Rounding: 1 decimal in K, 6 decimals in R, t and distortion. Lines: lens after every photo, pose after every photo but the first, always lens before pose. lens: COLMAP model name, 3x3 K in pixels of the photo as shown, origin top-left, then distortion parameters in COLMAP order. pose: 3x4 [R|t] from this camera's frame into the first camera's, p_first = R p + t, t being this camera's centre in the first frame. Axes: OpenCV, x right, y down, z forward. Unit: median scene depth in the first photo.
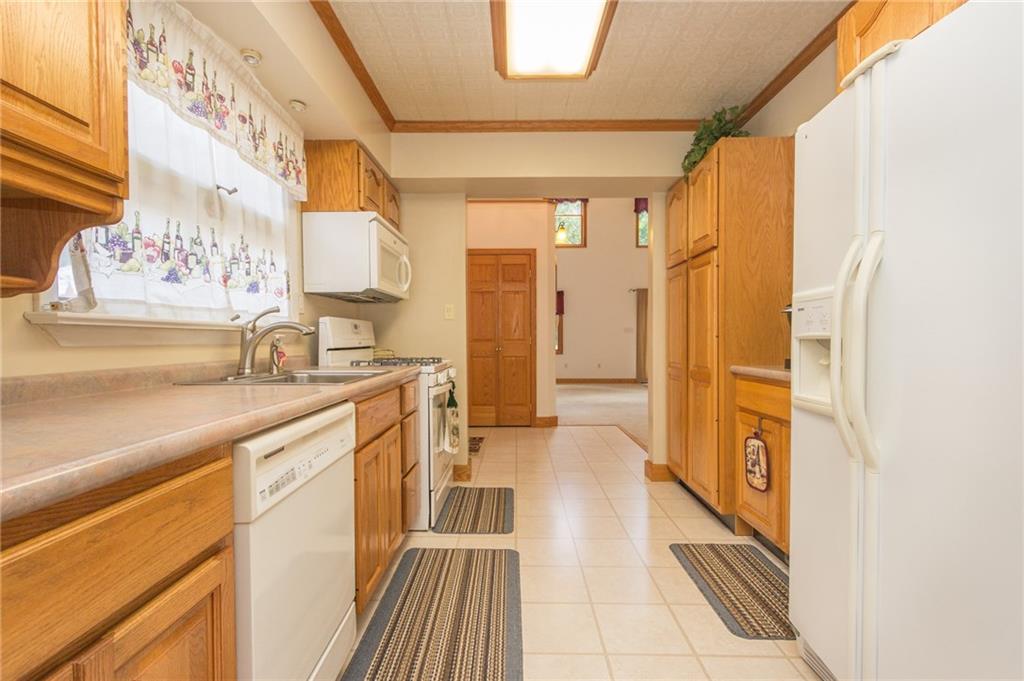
lens RADIAL K [[443.9, 0, 512.0], [0, 443.9, 340.5], [0, 0, 1]] dist [0.000107, 0.000000]
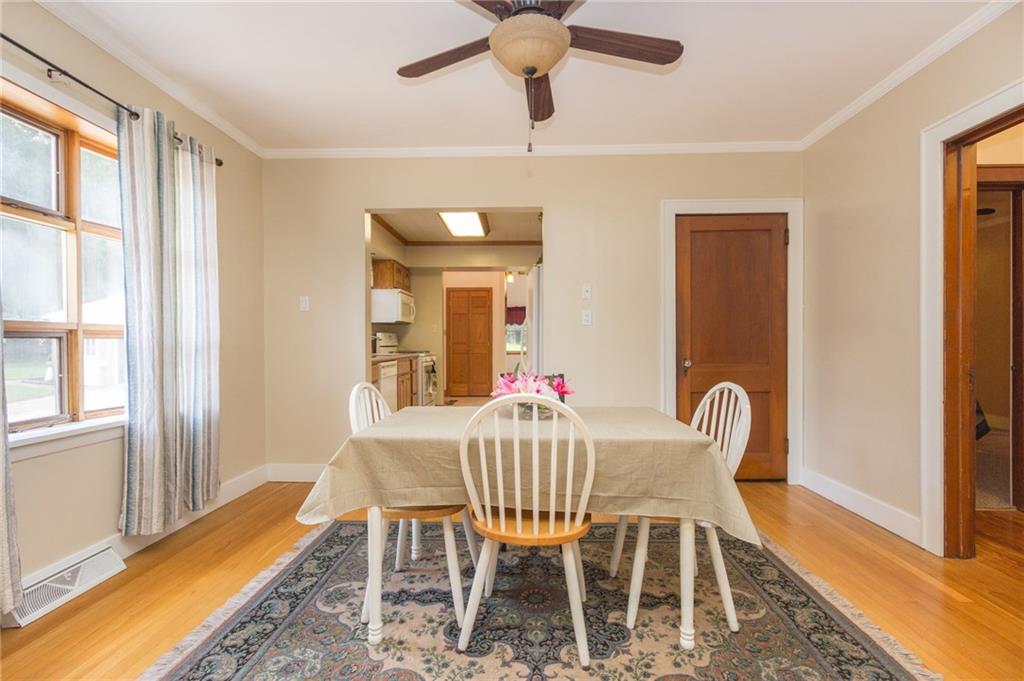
lens RADIAL K [[475.5, 0, 512.0], [0, 475.5, 340.5], [0, 0, 1]] dist [0.000586, 0.000052]
pose [[0.999569, 0.001078, -0.029320, 0.327022], [-0.001415, 0.999933, -0.011474, 0.016205], [0.029306, 0.011510, 0.999504, -1.363462]]
